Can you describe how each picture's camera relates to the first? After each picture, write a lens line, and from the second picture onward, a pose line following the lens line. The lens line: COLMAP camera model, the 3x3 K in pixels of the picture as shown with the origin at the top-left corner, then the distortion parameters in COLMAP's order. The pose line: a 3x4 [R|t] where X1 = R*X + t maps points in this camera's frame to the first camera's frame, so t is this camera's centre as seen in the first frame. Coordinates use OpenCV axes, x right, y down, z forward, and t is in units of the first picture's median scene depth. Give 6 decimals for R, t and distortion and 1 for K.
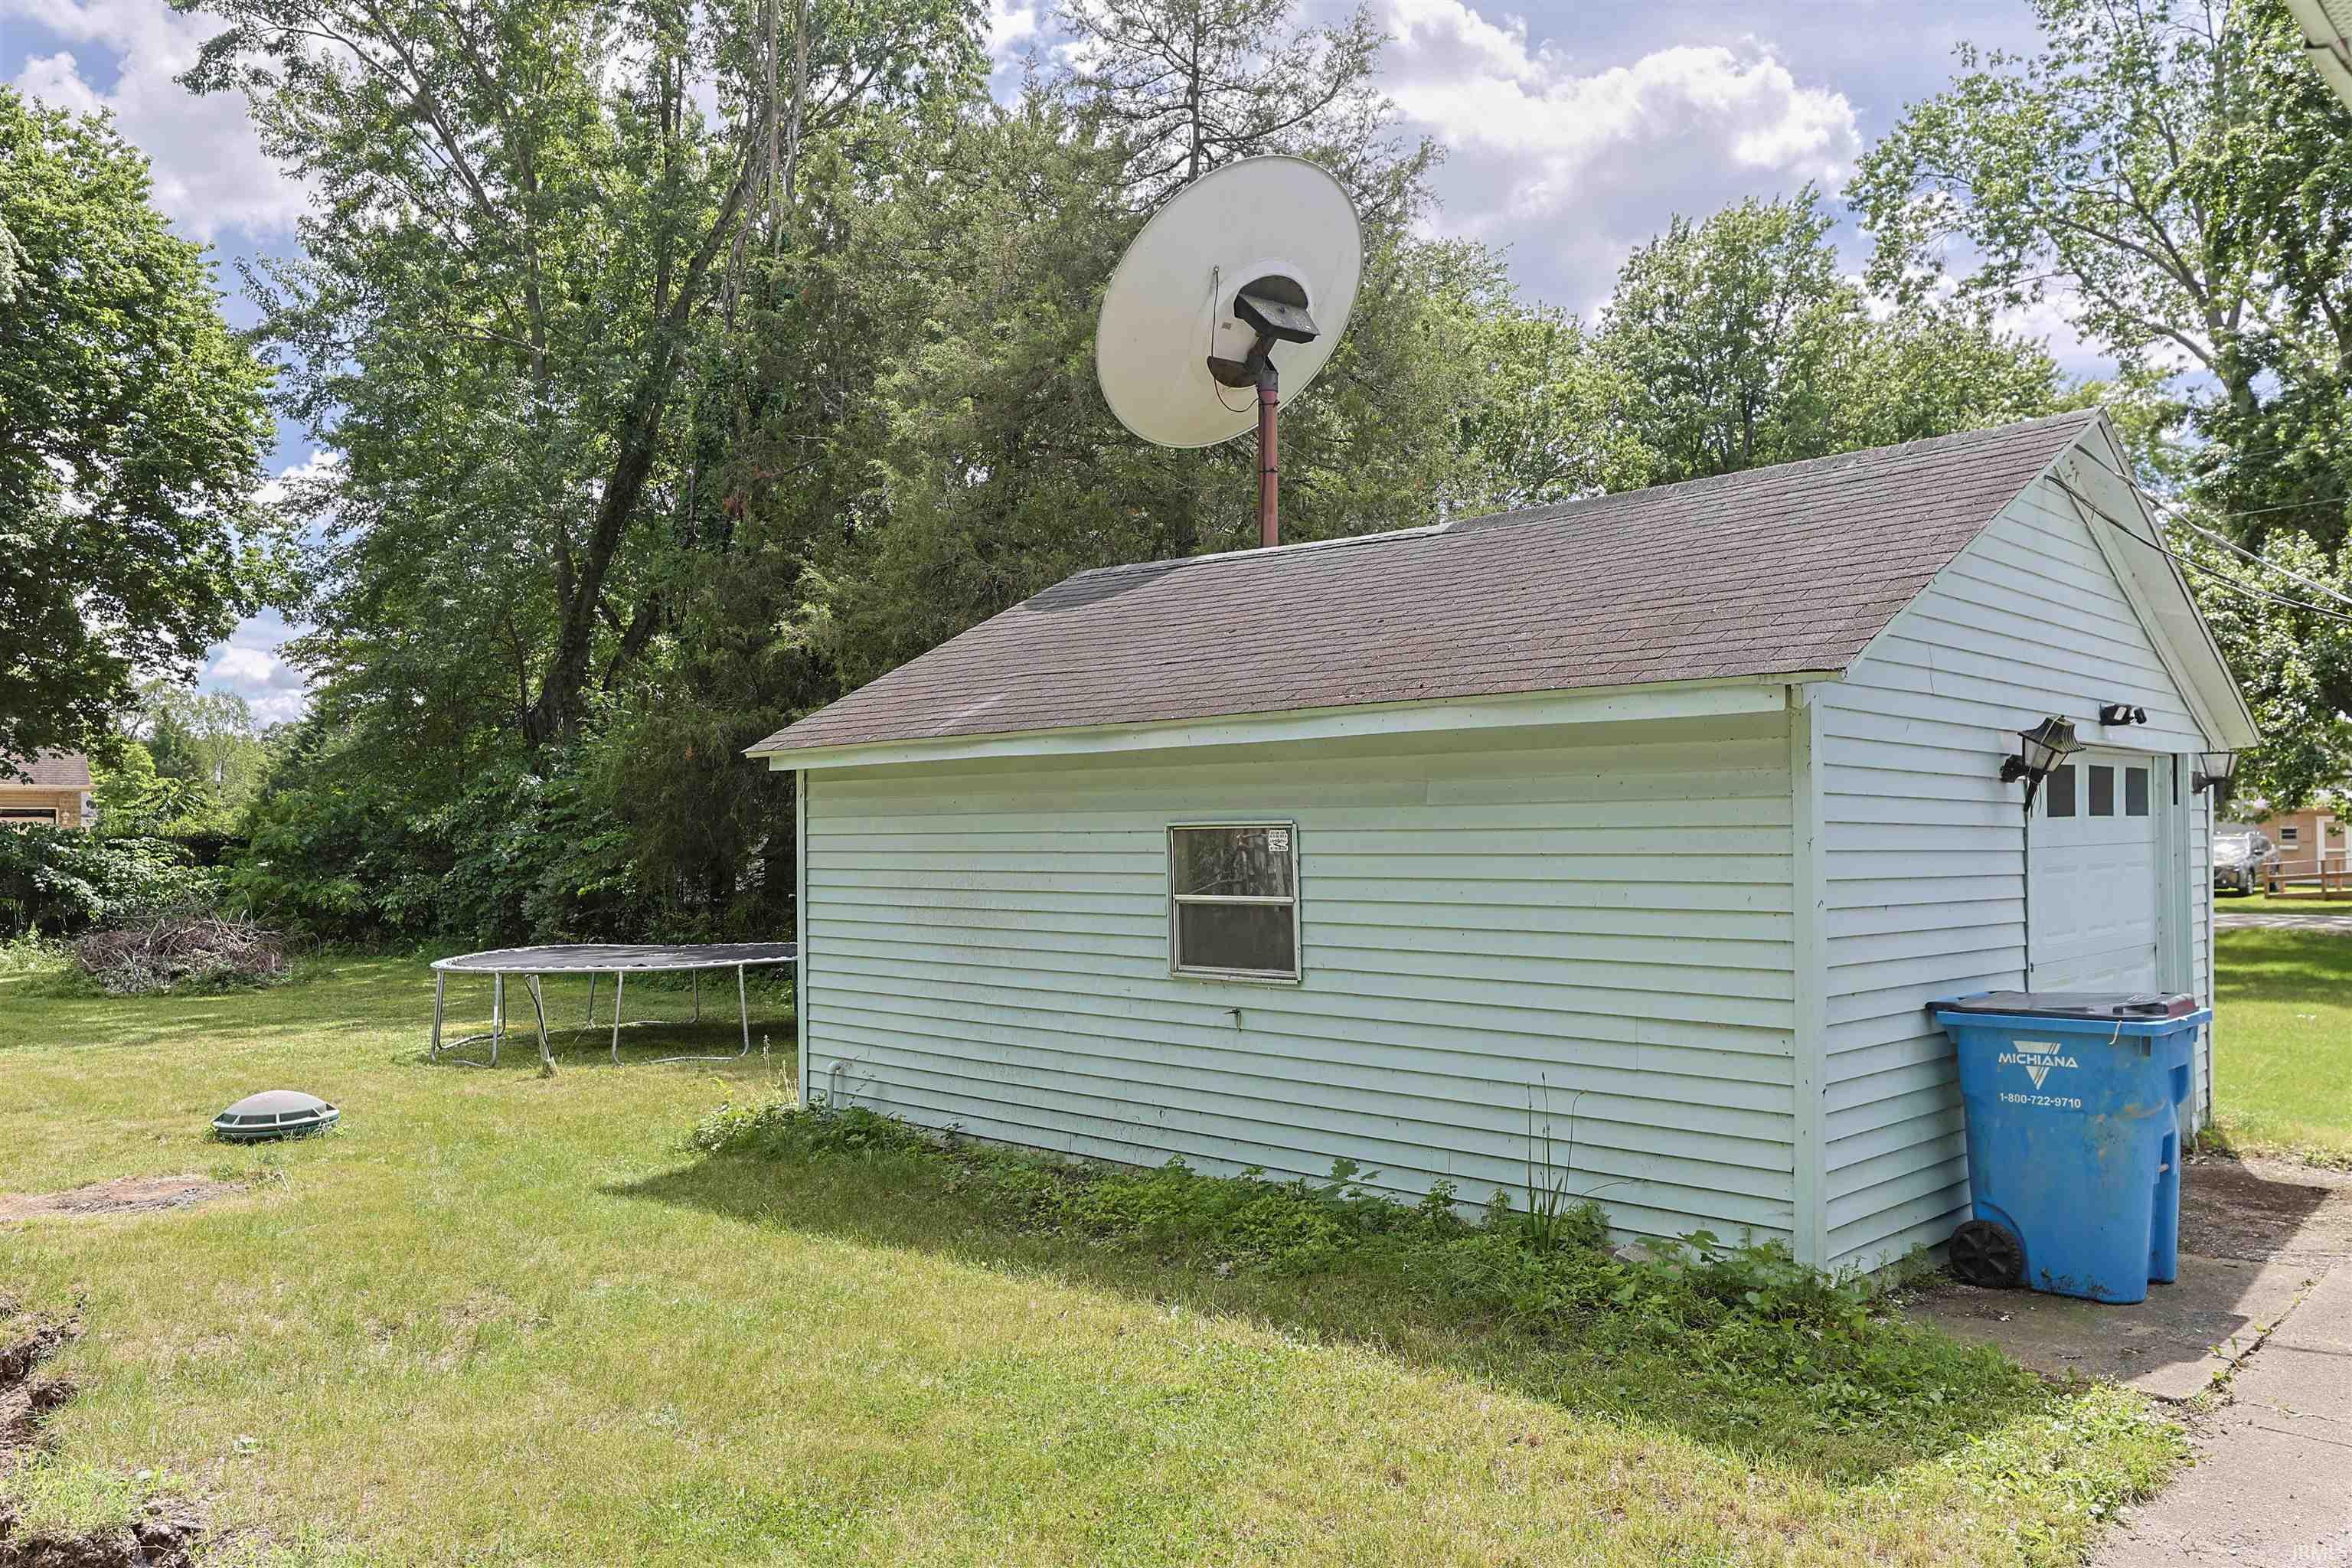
lens RADIAL K [[1709.0, 0, 1176.0], [0, 1709.0, 784.0], [0, 0, 1]] dist [0.050108, -0.000114]
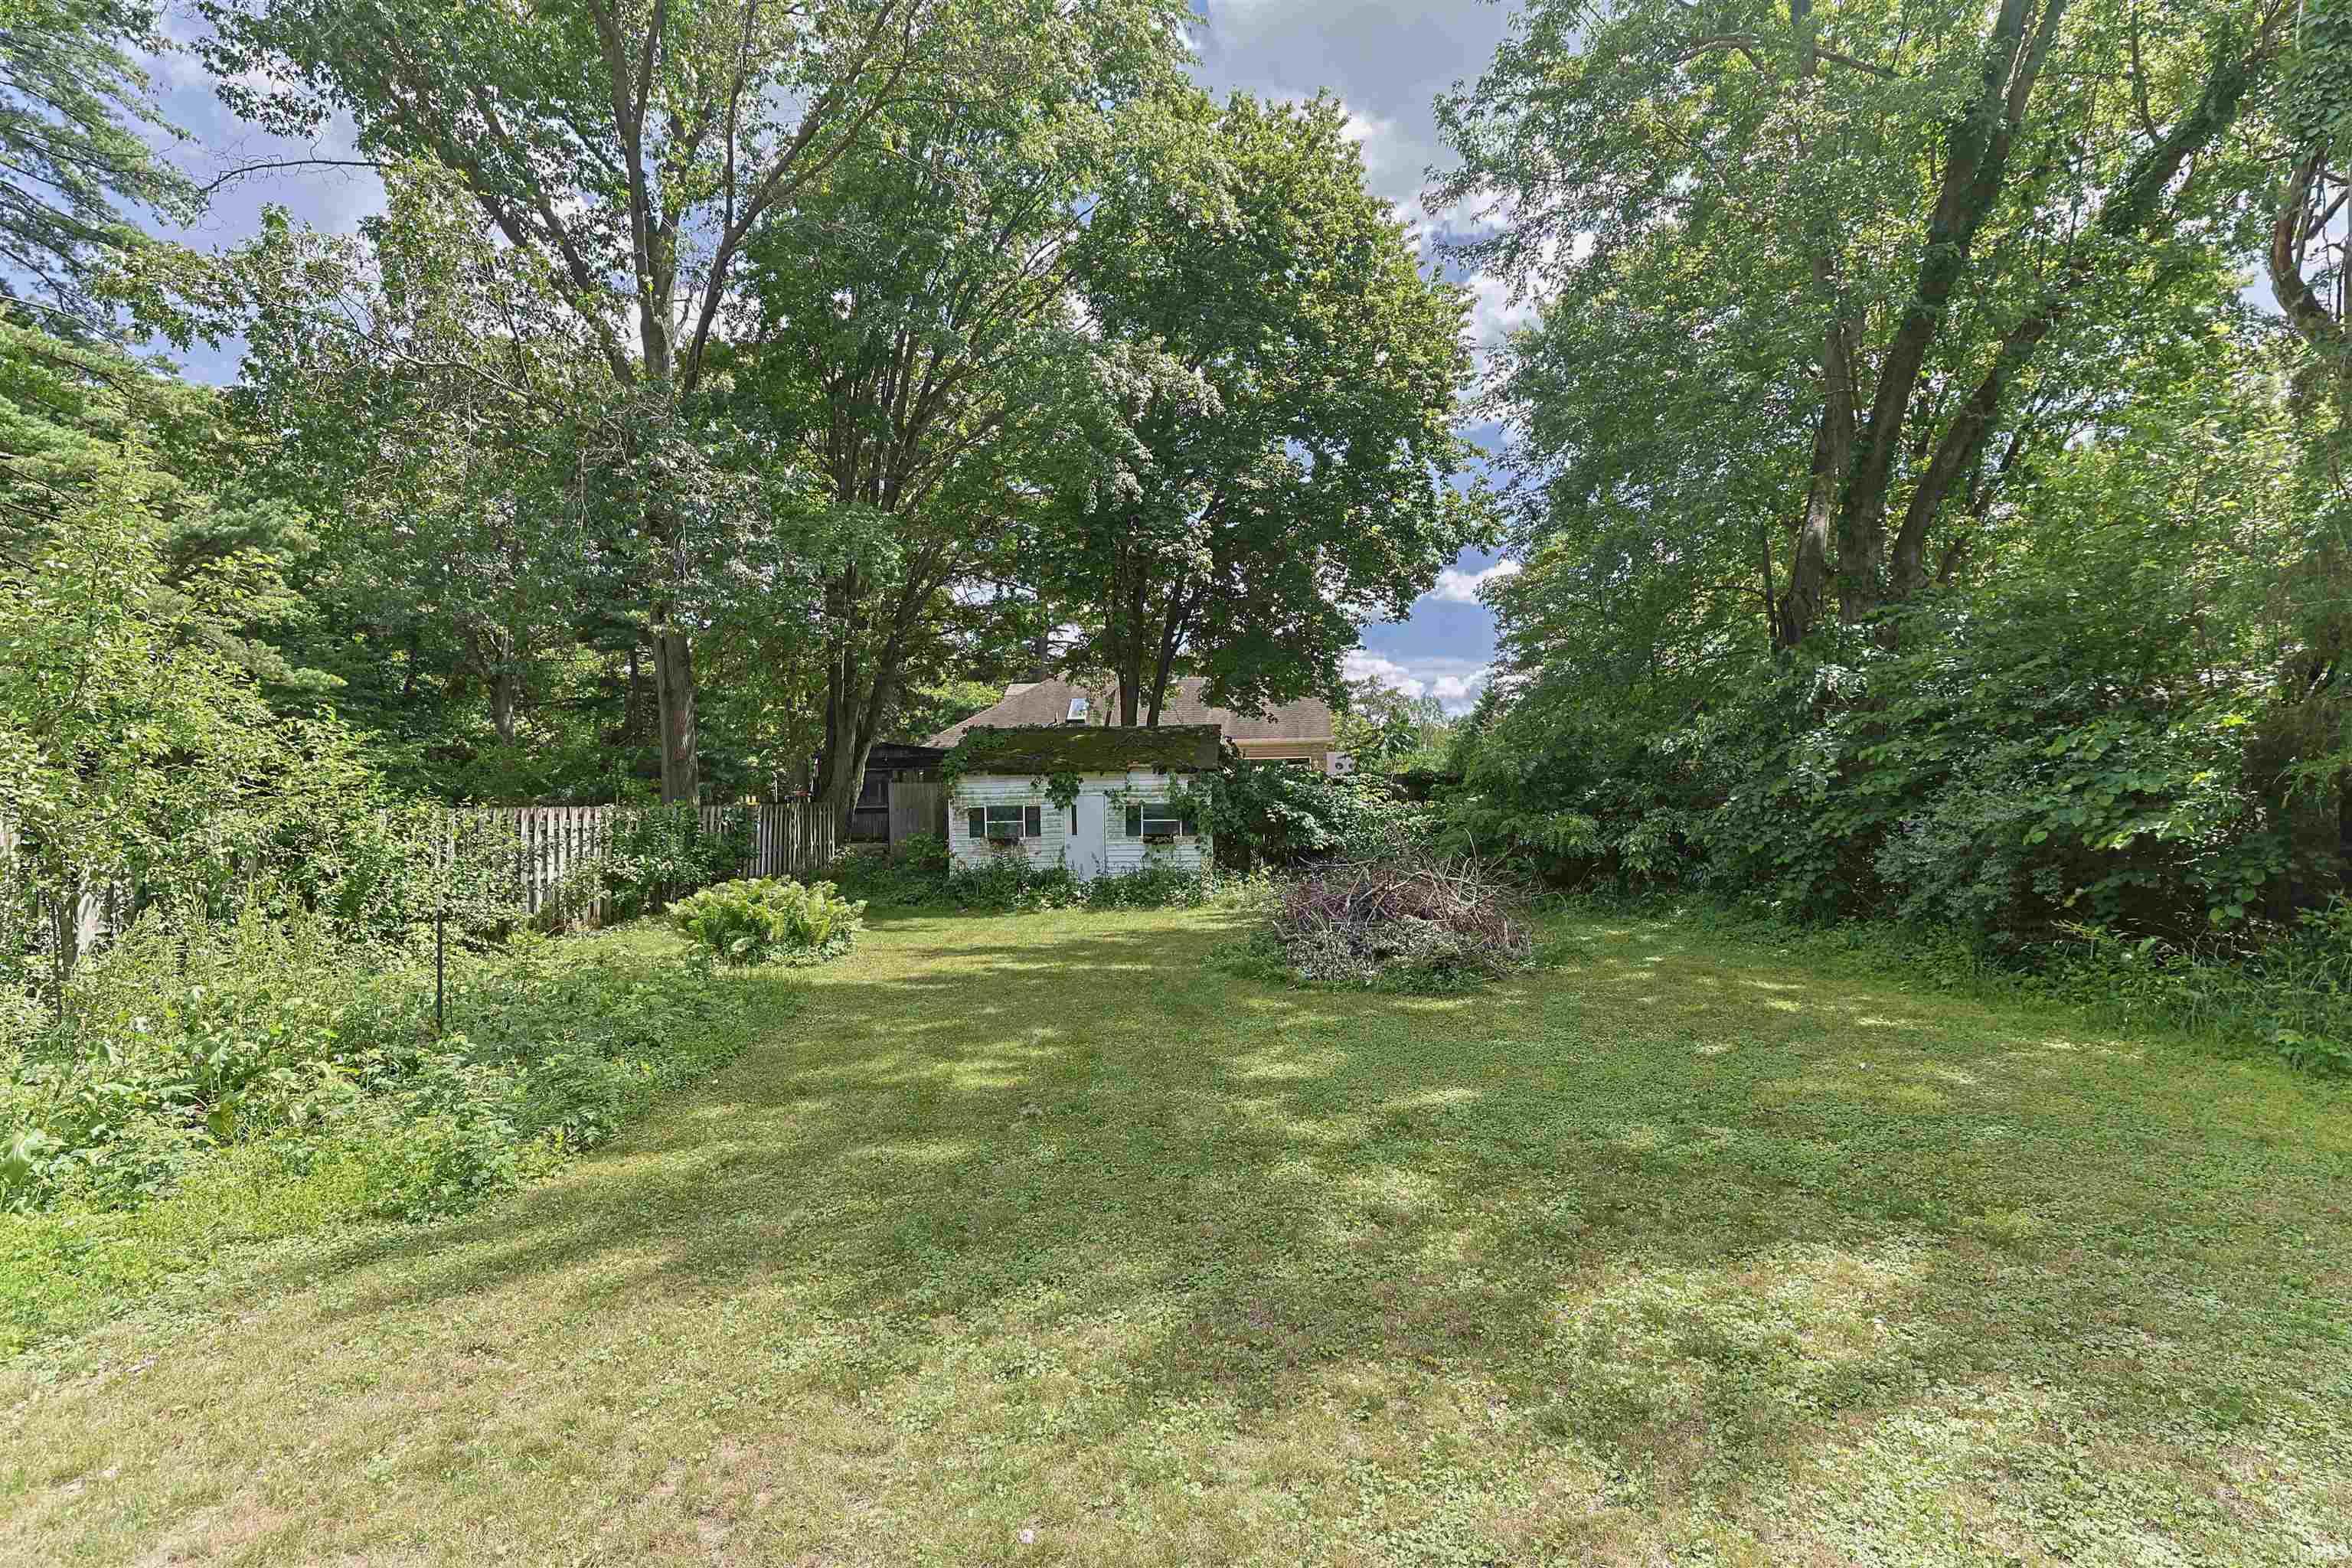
lens RADIAL K [[1141.1, 0, 1181.0], [0, 1141.1, 783.6], [0, 0, 1]] dist [-0.019430, 0.014343]
pose [[0.754373, -0.013564, -0.656306, -0.272965], [0.027680, 0.999555, 0.011158, 0.029666], [0.655862, -0.026584, 0.754412, 0.490420]]
